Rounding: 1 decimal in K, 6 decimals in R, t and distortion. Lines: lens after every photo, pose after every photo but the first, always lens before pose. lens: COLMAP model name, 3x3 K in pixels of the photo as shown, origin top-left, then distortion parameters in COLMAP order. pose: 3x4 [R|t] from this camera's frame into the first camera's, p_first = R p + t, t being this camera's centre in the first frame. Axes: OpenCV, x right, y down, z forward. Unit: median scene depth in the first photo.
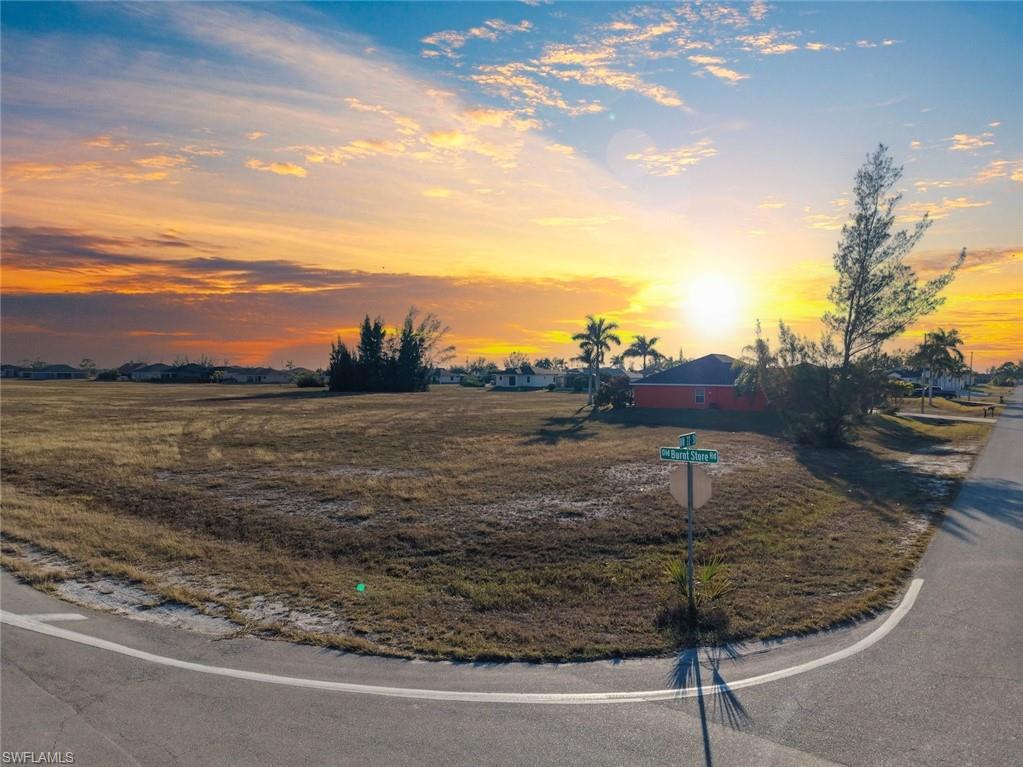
lens RADIAL K [[694.1, 0, 510.7], [0, 694.1, 388.7], [0, 0, 1]] dist [0.081644, -0.121206]
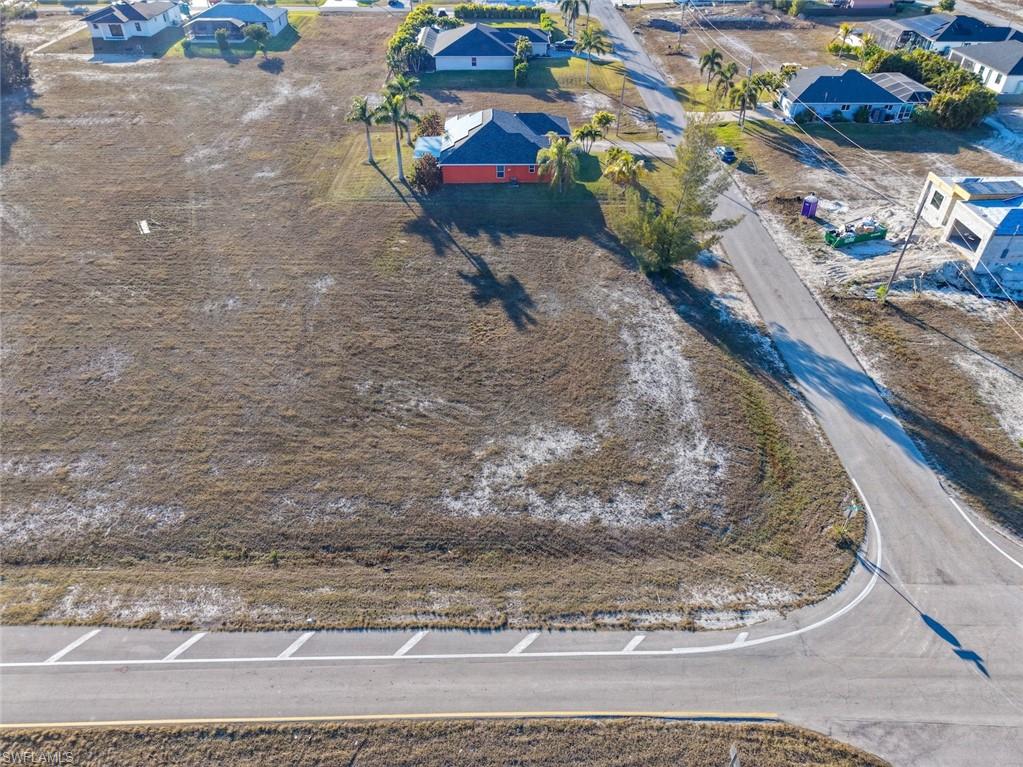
lens RADIAL K [[681.9, 0, 512.4], [0, 681.9, 384.2], [0, 0, 1]] dist [0.041392, -0.047662]
pose [[0.795714, -0.376448, 0.474475, -0.481689], [0.016837, 0.796831, 0.603968, -0.482977], [-0.605438, -0.472597, 0.640388, 0.026699]]
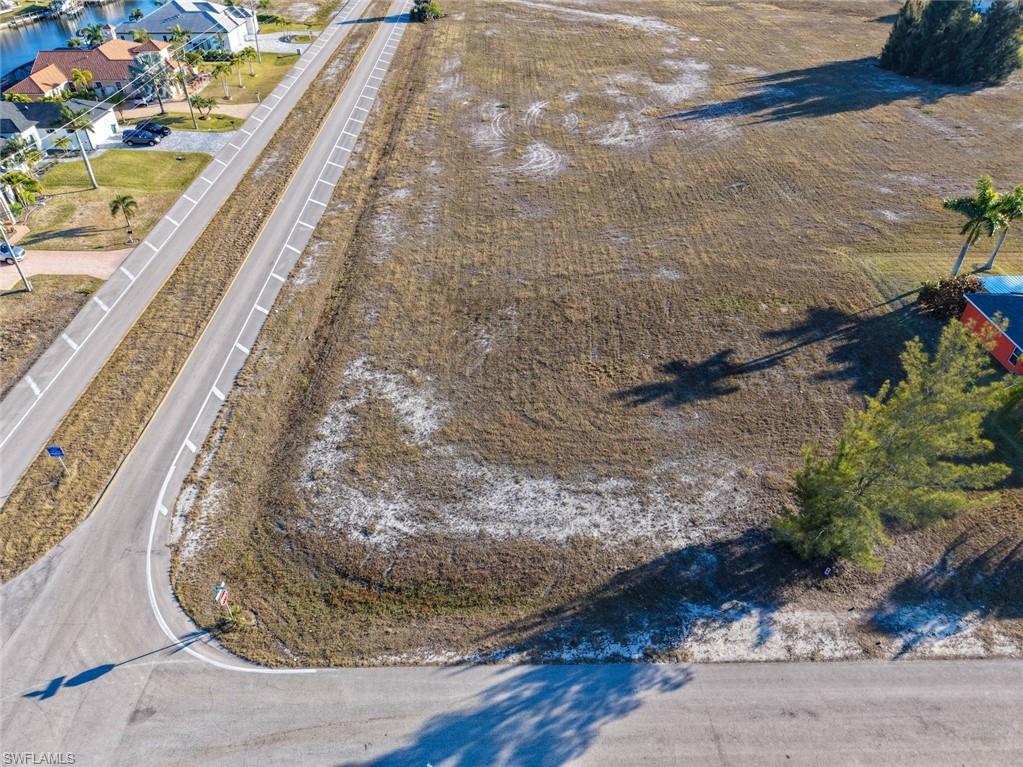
lens RADIAL K [[681.9, 0, 512.4], [0, 681.9, 384.2], [0, 0, 1]] dist [0.041392, -0.047662]
pose [[0.609251, 0.488321, -0.624784, 0.479828], [-0.021064, 0.797585, 0.602839, -0.479026], [0.792698, -0.354120, 0.496215, 0.164977]]
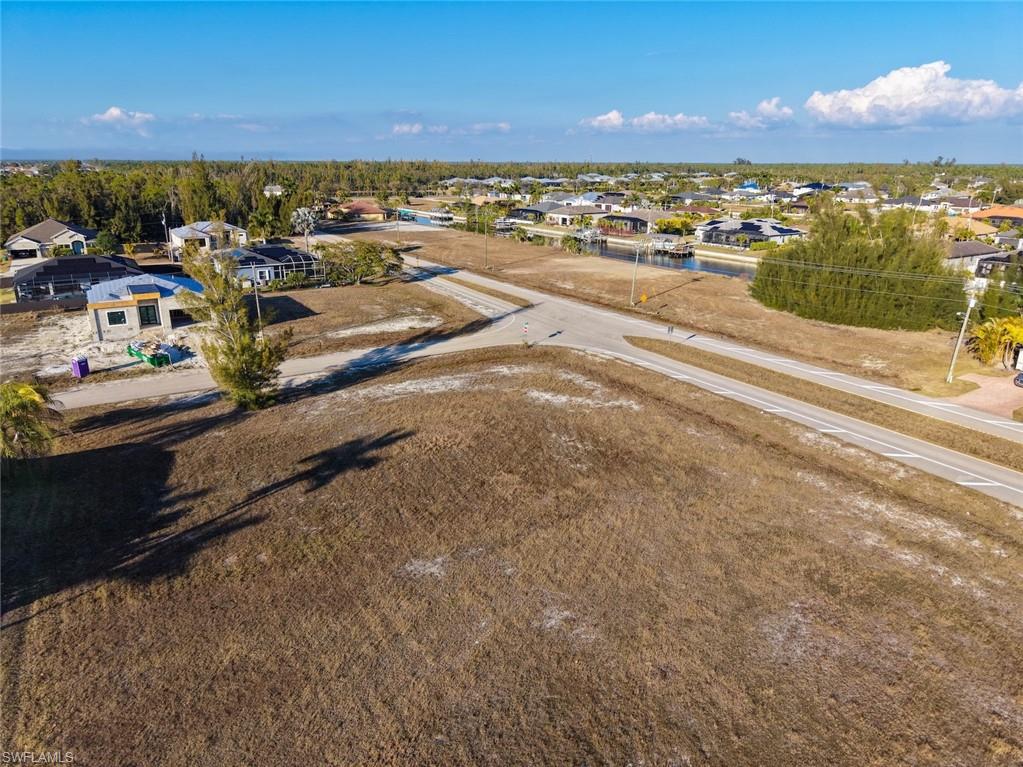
lens RADIAL K [[686.8, 0, 510.6], [0, 686.8, 365.7], [0, 0, 1]] dist [0.051307, -0.049481]
pose [[-0.928237, -0.113971, 0.354100, -0.424430], [0.001292, 0.950914, 0.309451, -0.335587], [-0.371988, 0.287701, -0.882527, 1.462196]]
